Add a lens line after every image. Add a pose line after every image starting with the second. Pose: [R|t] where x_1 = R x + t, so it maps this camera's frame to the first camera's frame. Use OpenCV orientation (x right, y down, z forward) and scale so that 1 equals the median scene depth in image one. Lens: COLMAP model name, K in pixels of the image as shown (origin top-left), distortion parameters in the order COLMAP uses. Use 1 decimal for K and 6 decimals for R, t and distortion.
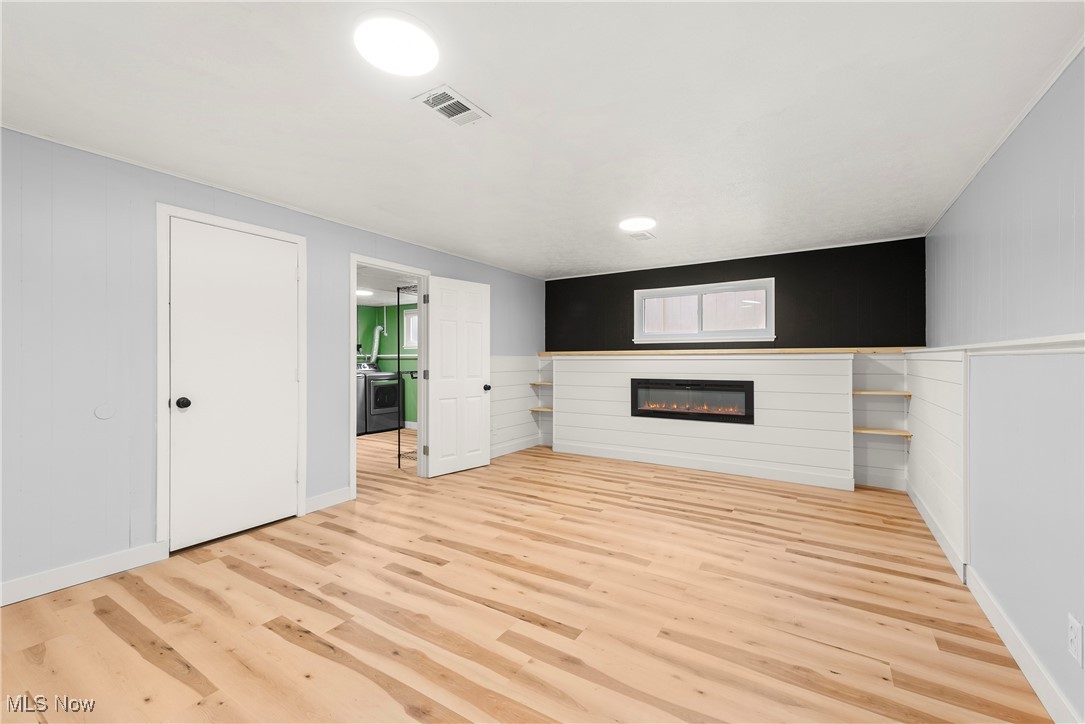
lens RADIAL K [[444.1, 0, 539.9], [0, 444.1, 360.3], [0, 0, 1]] dist [0.008771, -0.000241]
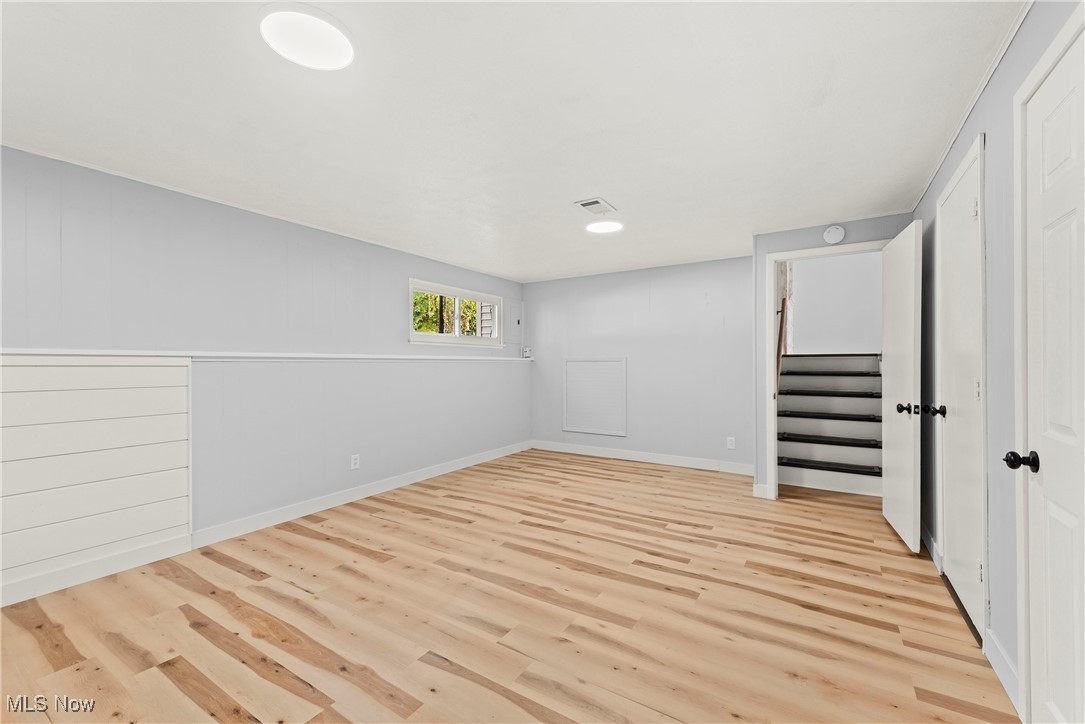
lens RADIAL K [[444.1, 0, 543.1], [0, 444.1, 361.7], [0, 0, 1]] dist [0.008771, -0.000241]
pose [[-0.999992, 0.002499, -0.003191, 0.001281], [0.002509, 0.999992, -0.003152, -0.002658], [0.003183, -0.003160, -0.999990, 1.637295]]
